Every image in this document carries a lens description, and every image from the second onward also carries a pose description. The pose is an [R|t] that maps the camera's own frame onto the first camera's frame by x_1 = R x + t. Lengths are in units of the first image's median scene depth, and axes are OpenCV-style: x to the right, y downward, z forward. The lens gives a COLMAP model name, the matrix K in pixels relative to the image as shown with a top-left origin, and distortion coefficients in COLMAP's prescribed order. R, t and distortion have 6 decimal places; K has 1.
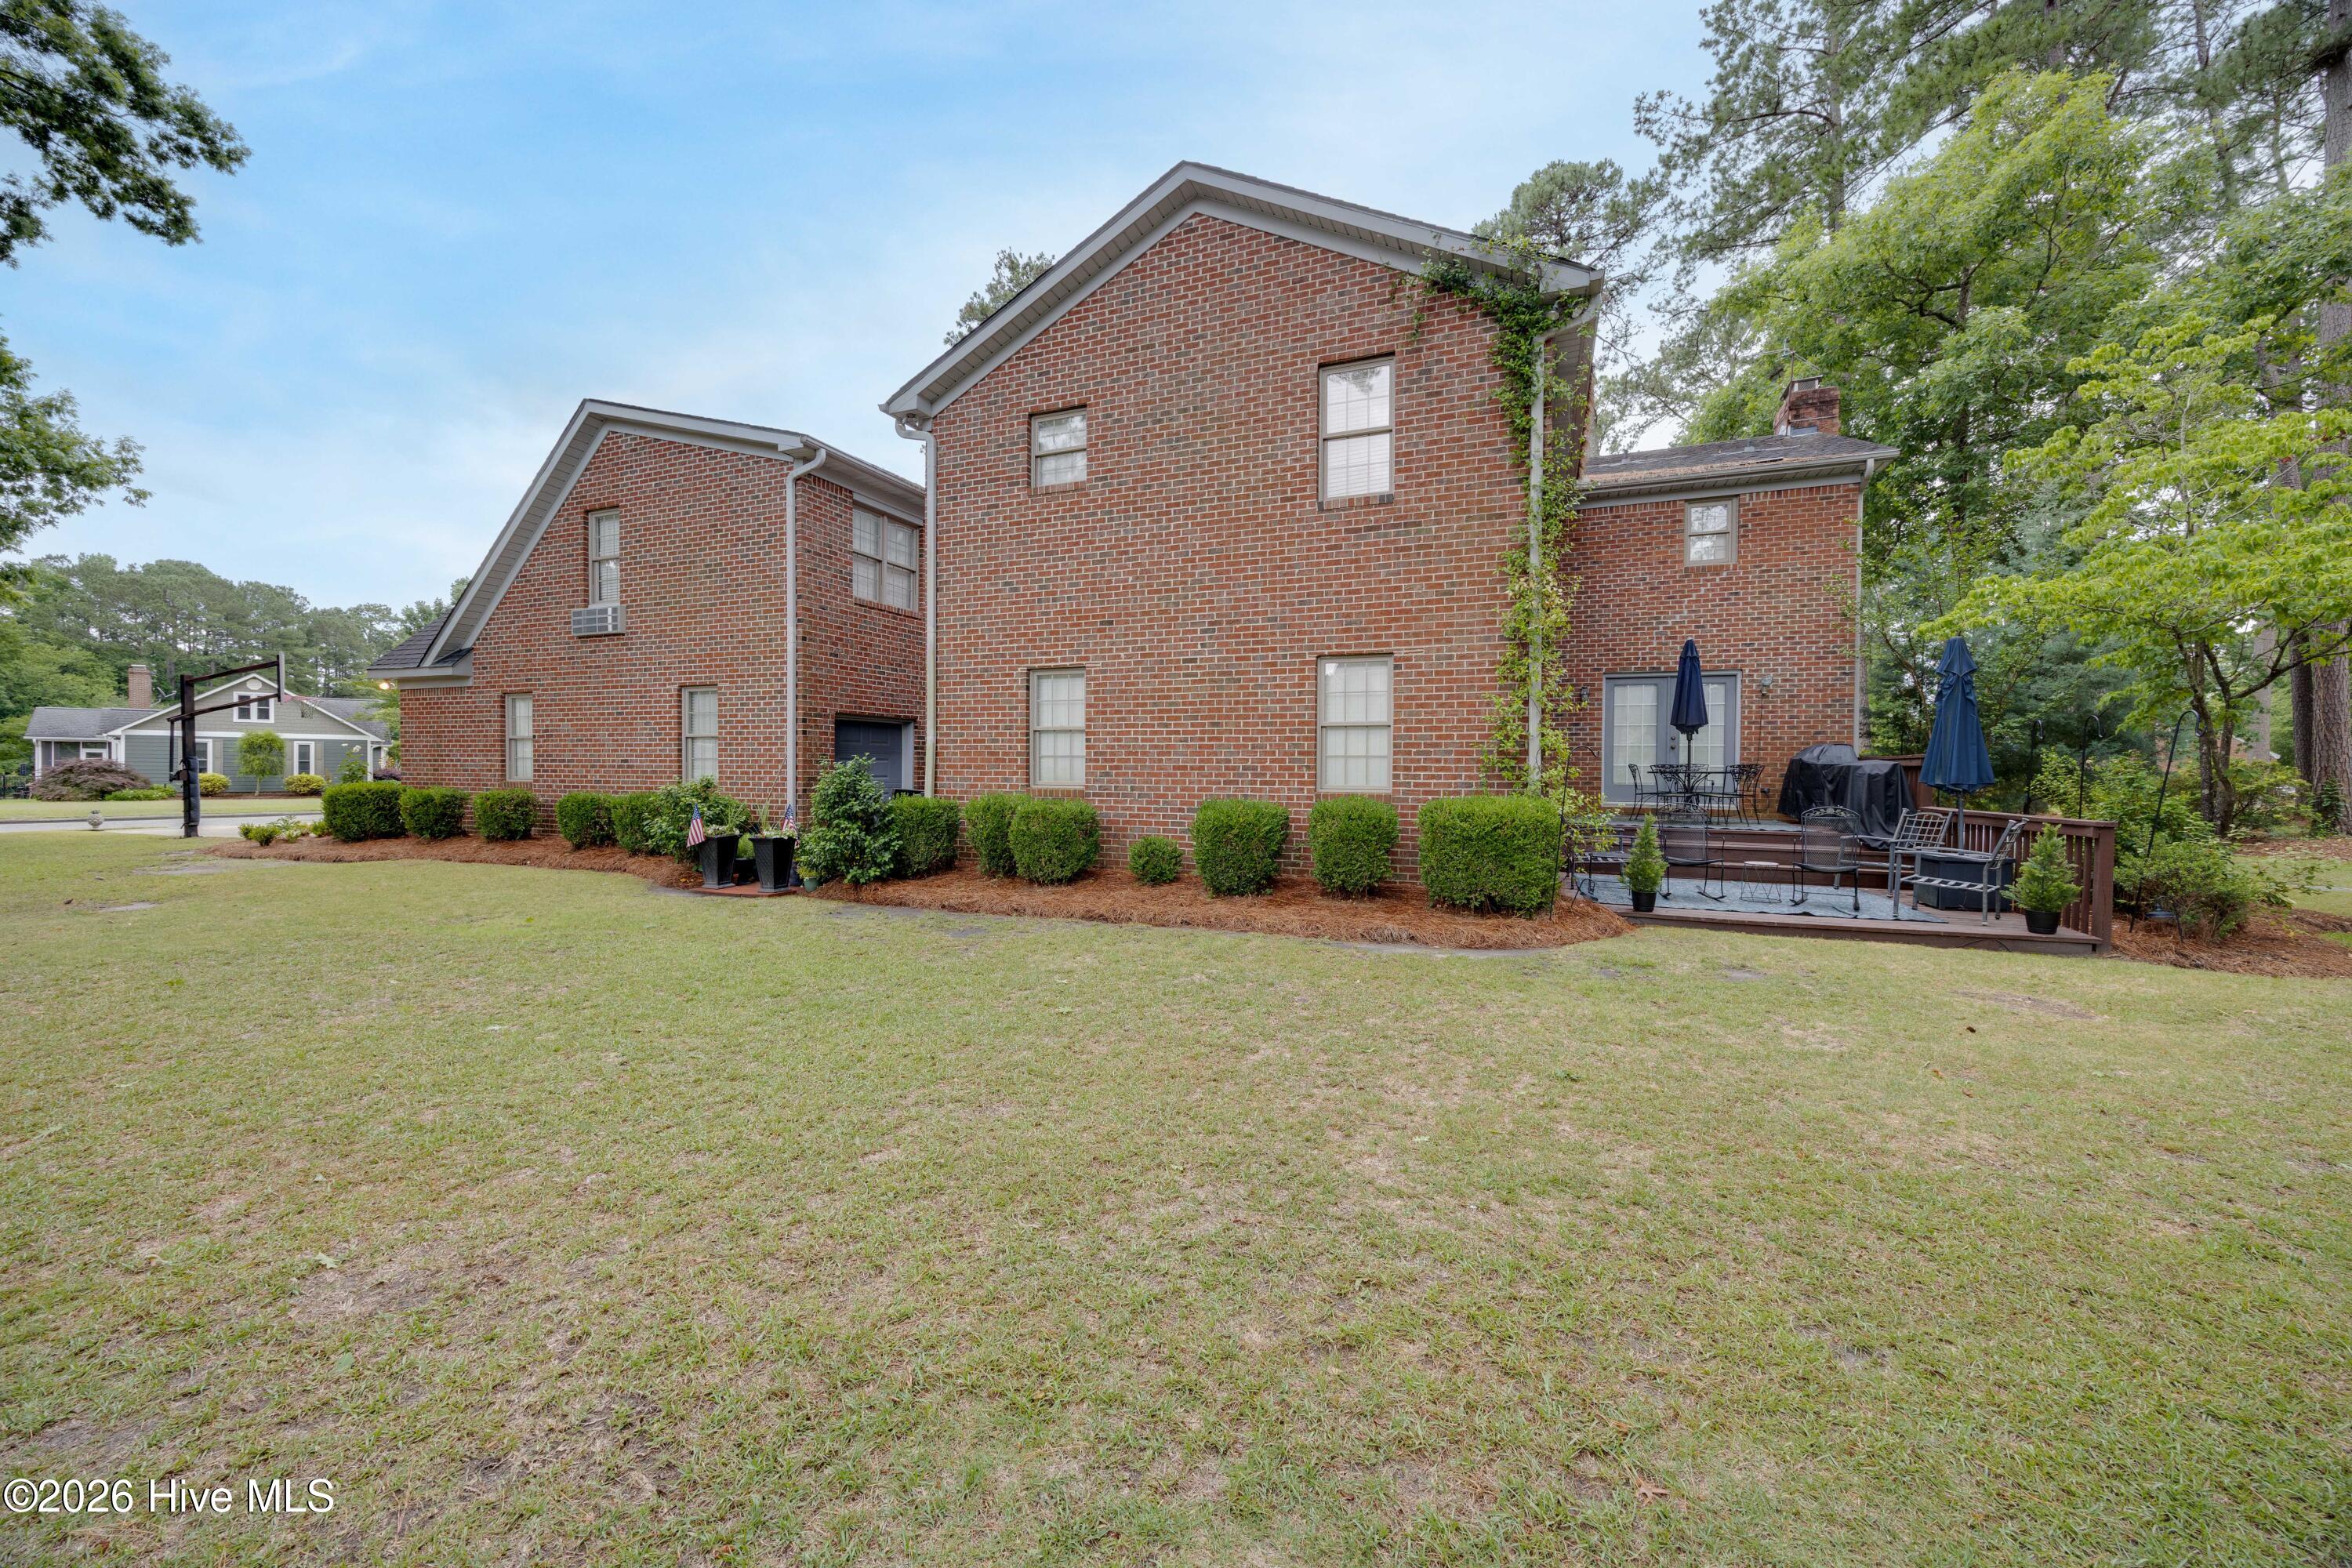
lens RADIAL K [[936.2, 0, 1163.5], [0, 936.2, 777.6], [0, 0, 1]] dist [0.001272, -0.000368]
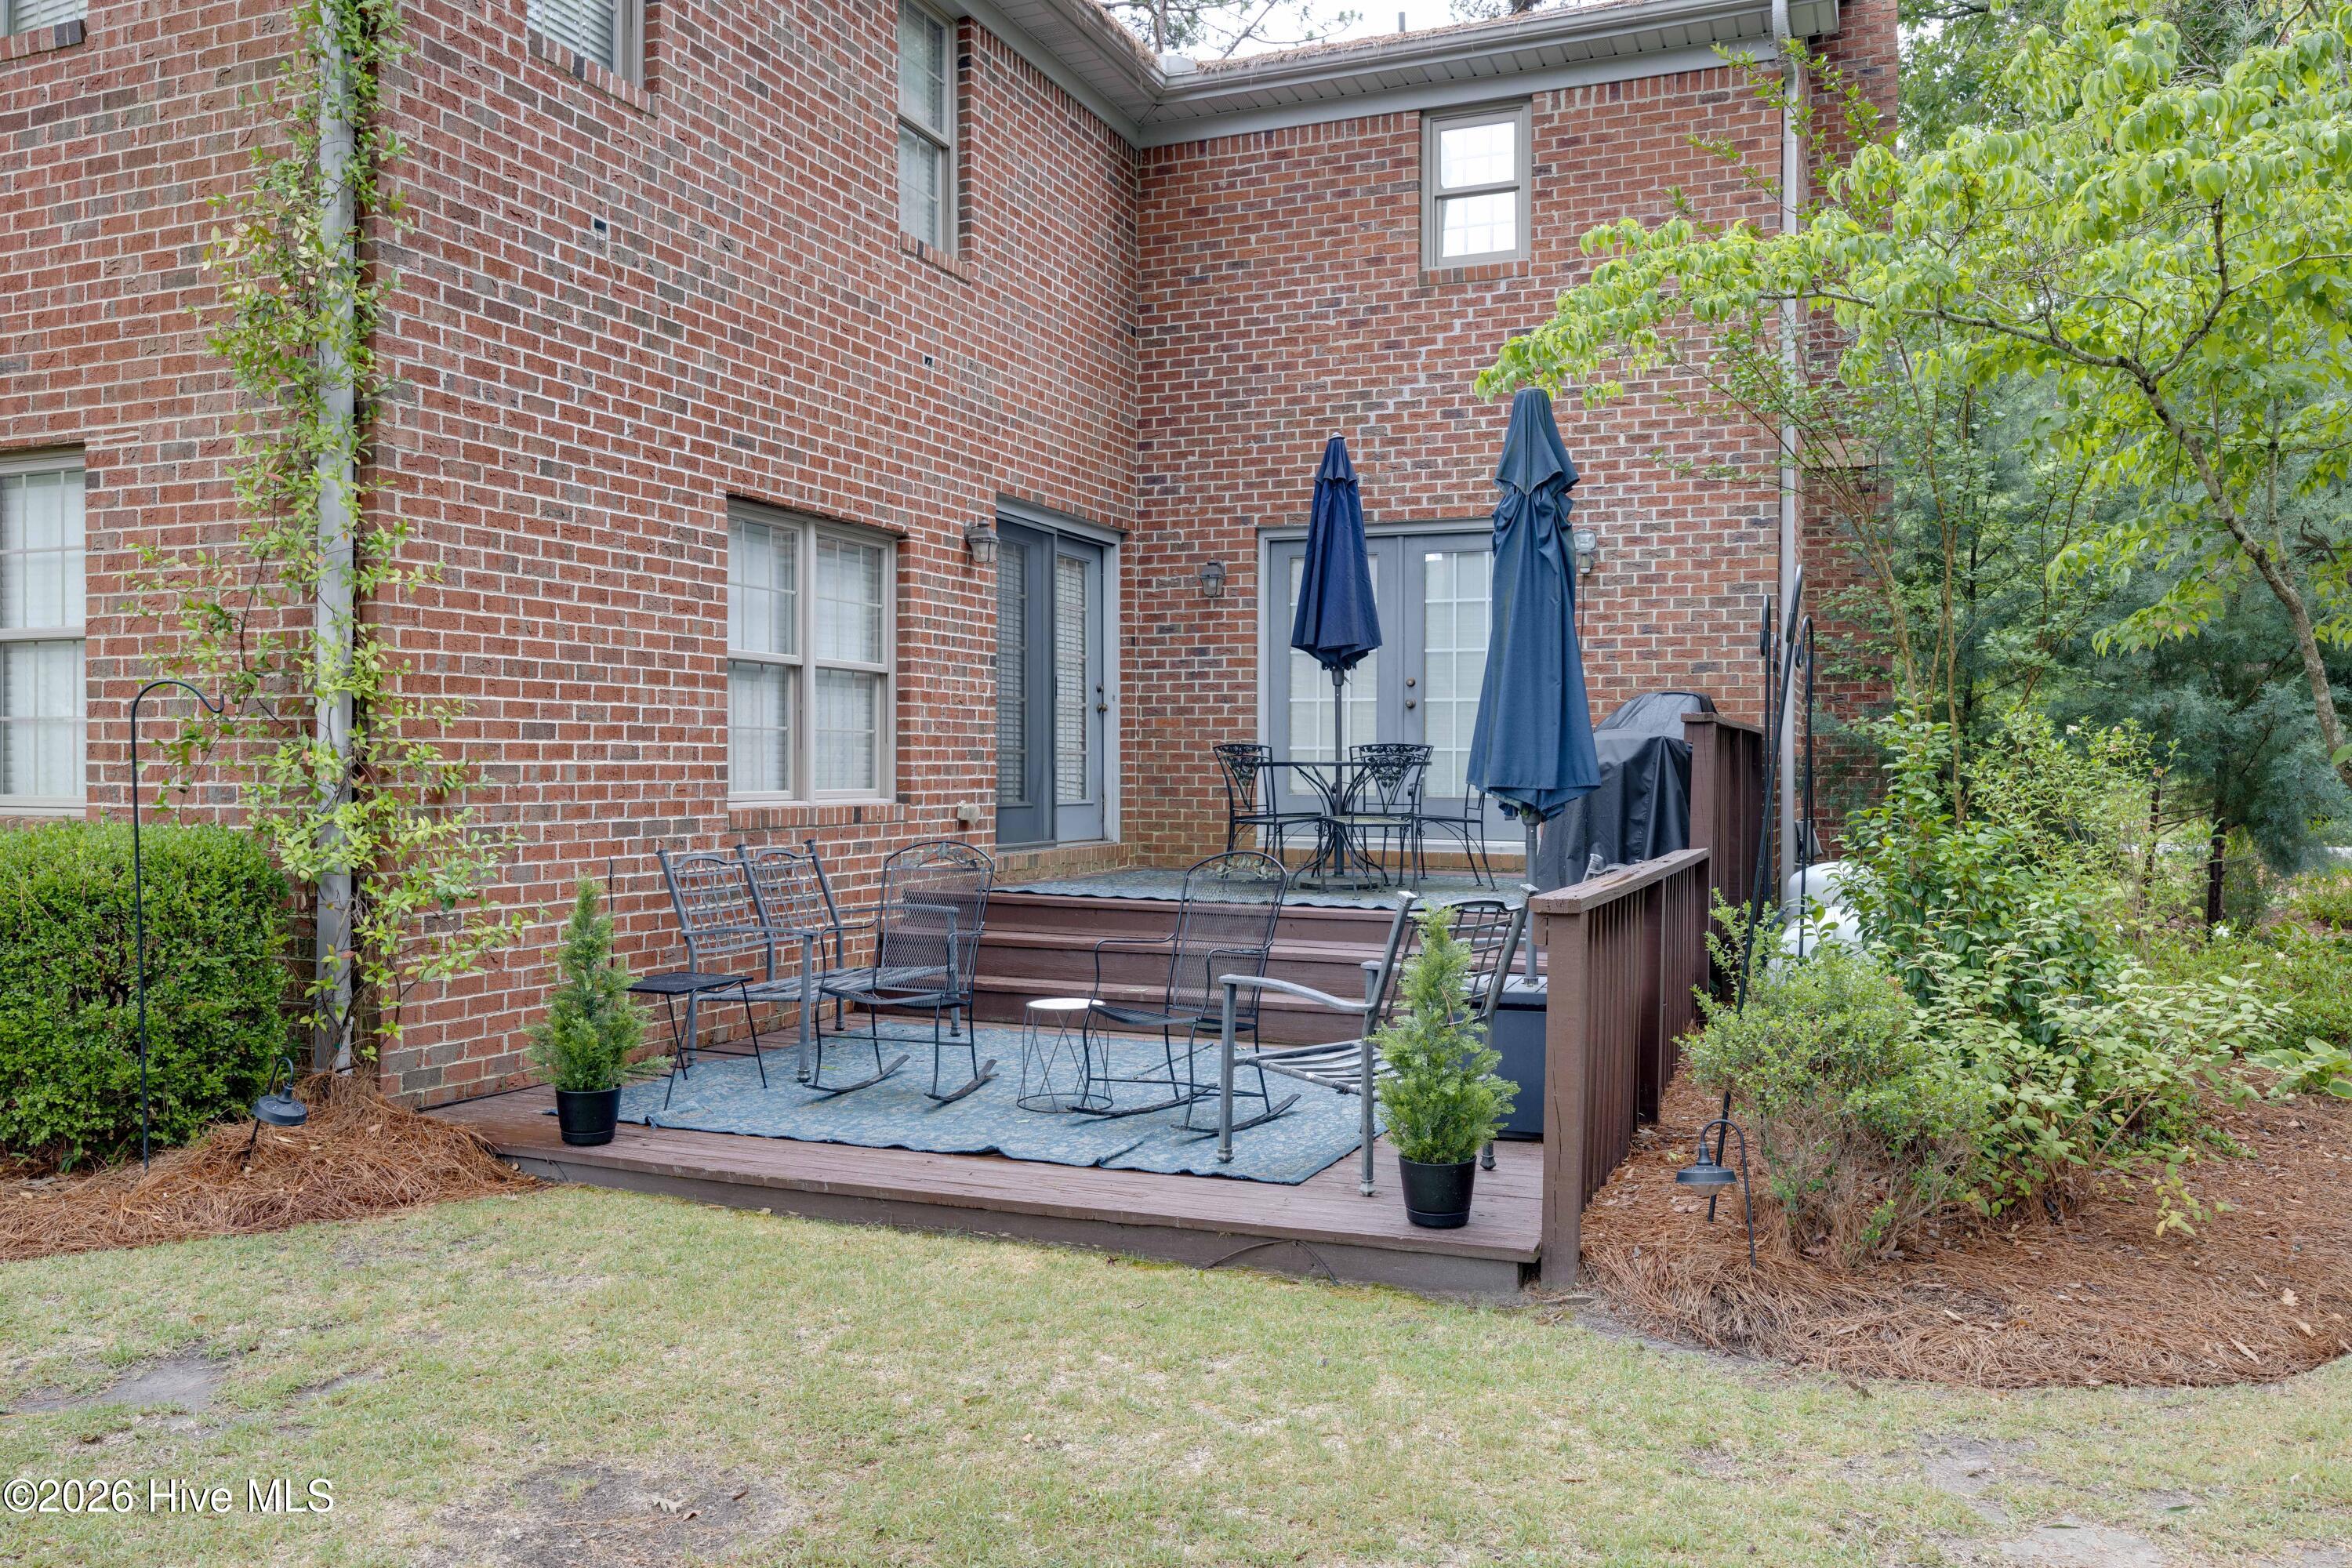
lens RADIAL K [[1847.4, 0, 1176.0], [0, 1847.4, 784.0], [0, 0, 1]] dist [-0.008087, -0.008378]
pose [[0.999936, -0.001999, -0.011172, 0.545913], [0.002004, 0.999998, 0.000379, 0.003161], [0.011171, -0.000402, 0.999938, 0.212294]]
